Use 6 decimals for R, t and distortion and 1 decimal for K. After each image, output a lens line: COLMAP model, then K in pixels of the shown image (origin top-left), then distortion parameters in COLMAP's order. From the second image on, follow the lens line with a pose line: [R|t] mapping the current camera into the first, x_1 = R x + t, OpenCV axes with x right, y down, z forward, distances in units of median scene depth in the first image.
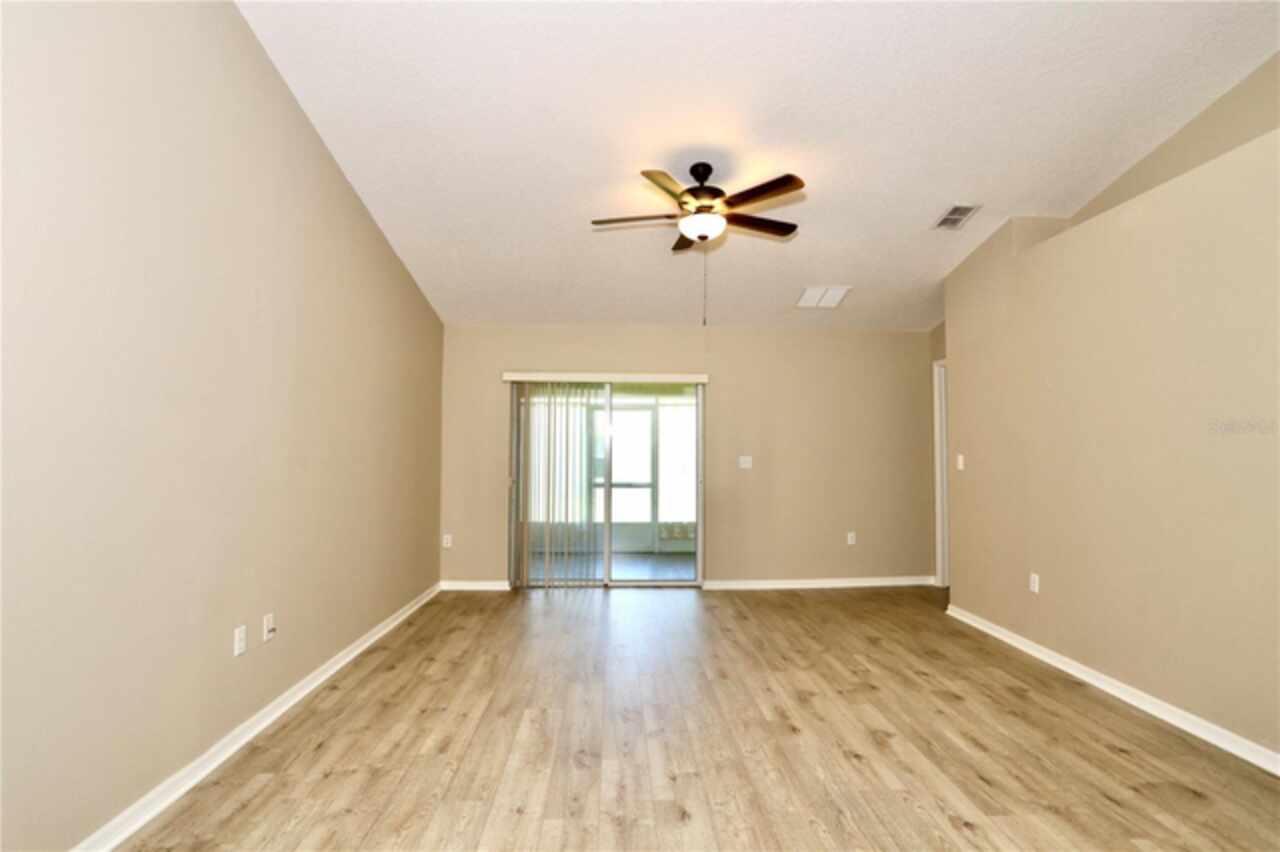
lens RADIAL K [[618.7, 0, 640.0], [0, 618.7, 426.0], [0, 0, 1]] dist [-0.072158, 0.032923]
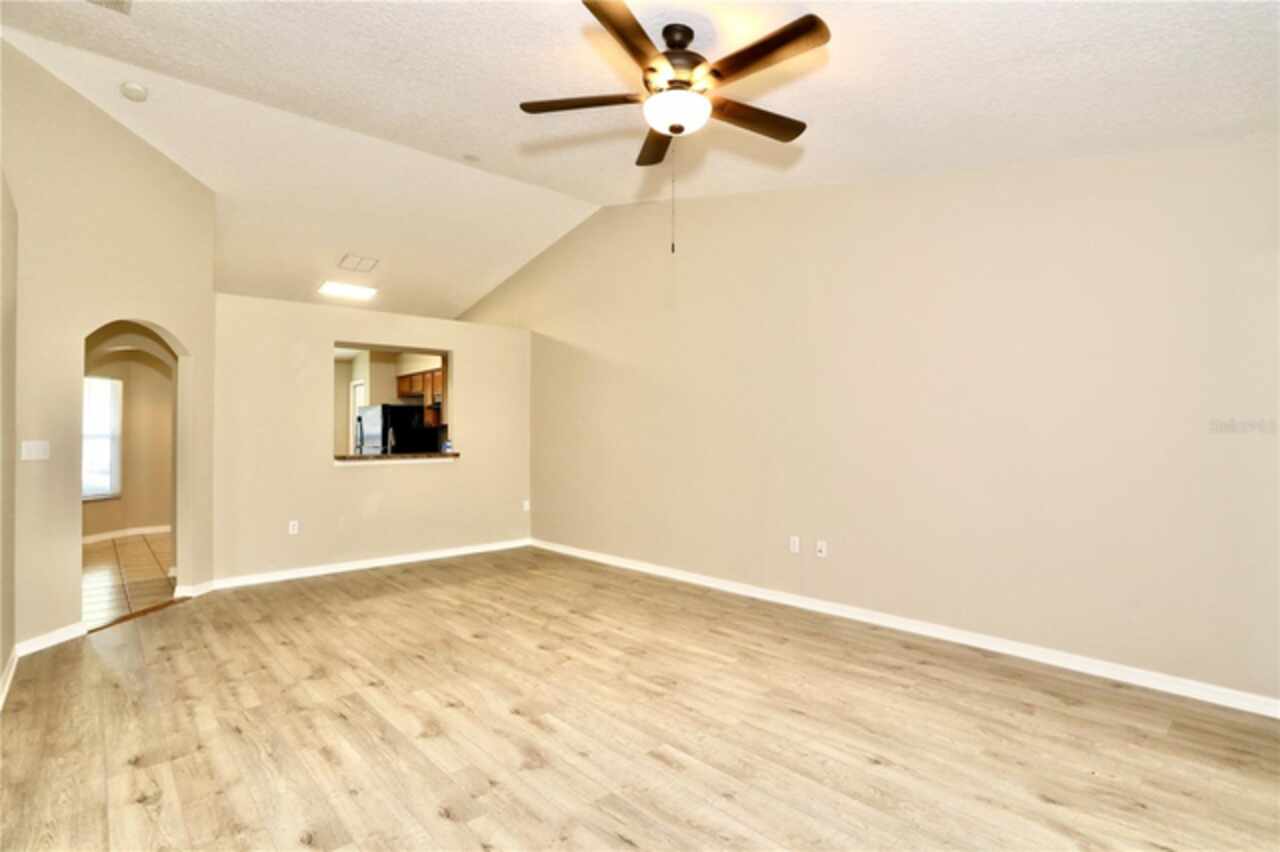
lens RADIAL K [[645.5, 0, 640.0], [0, 645.5, 426.0], [0, 0, 1]] dist [-0.084697, 0.043598]
pose [[-0.764785, -0.007444, -0.644242, 0.676864], [0.030933, 0.998356, -0.048256, 0.077557], [0.643542, -0.056834, -0.763298, 1.706606]]
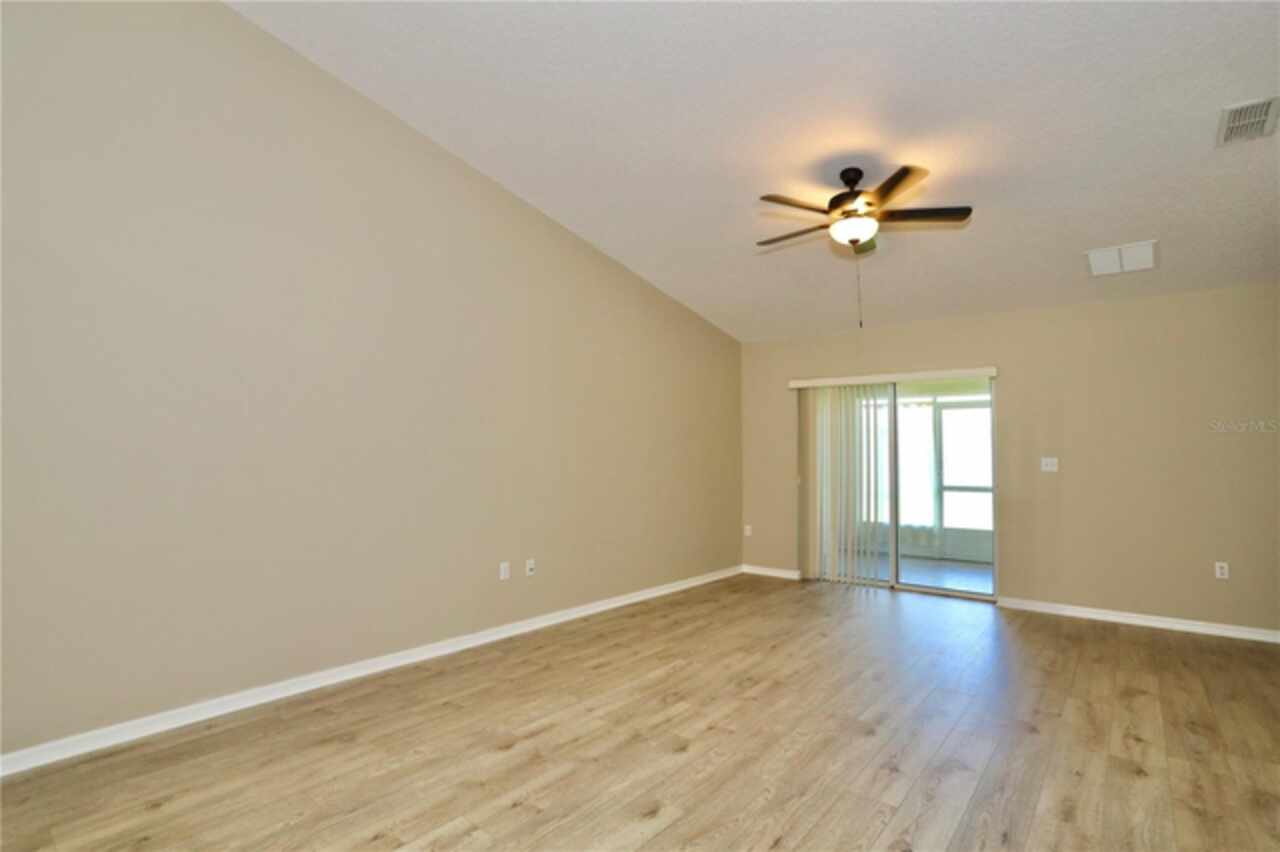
lens RADIAL K [[611.5, 0, 656.1], [0, 611.5, 428.6], [0, 0, 1]] dist [-0.067126, 0.029898]
pose [[0.760922, -0.024610, -0.648377, 0.555405], [0.025500, 0.999643, -0.008016, 0.001712], [0.648342, -0.010434, 0.761277, 0.029234]]
